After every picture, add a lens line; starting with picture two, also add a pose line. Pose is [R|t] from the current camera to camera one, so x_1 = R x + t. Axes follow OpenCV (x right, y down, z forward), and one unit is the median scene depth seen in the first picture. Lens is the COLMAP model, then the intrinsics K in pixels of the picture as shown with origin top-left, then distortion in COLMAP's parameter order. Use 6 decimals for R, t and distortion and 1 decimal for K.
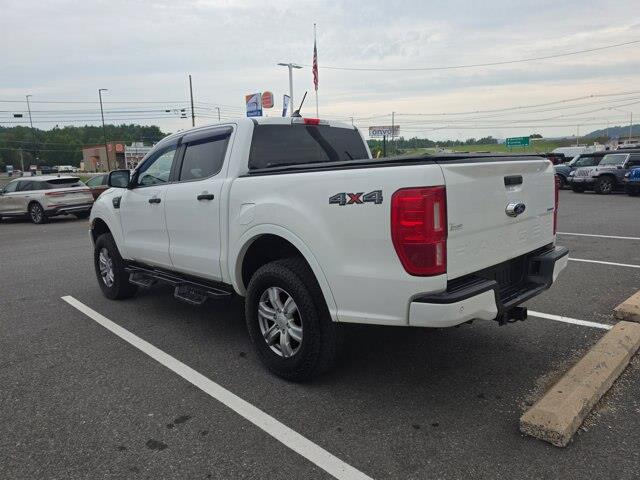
lens RADIAL K [[455.4, 0, 316.9], [0, 455.4, 245.4], [0, 0, 1]] dist [0.018201, -0.022082]
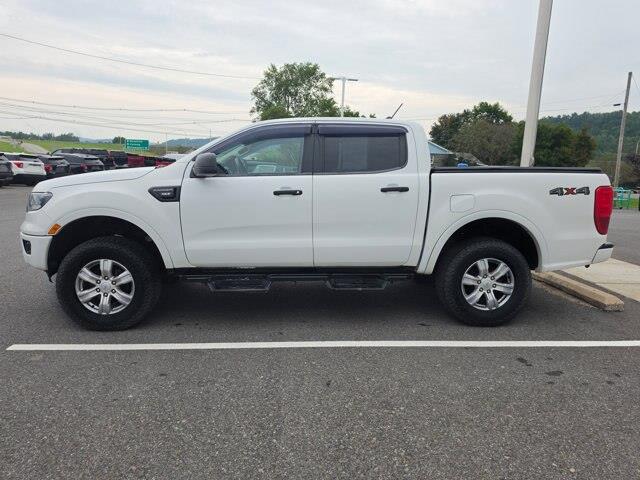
lens RADIAL K [[455.4, 0, 325.2], [0, 455.4, 240.3], [0, 0, 1]] dist [0.018201, -0.022082]
pose [[0.630191, -0.062825, 0.773894, -2.972753], [0.073987, 0.997044, 0.020692, -0.046534], [-0.772907, 0.044219, 0.632977, 1.116313]]
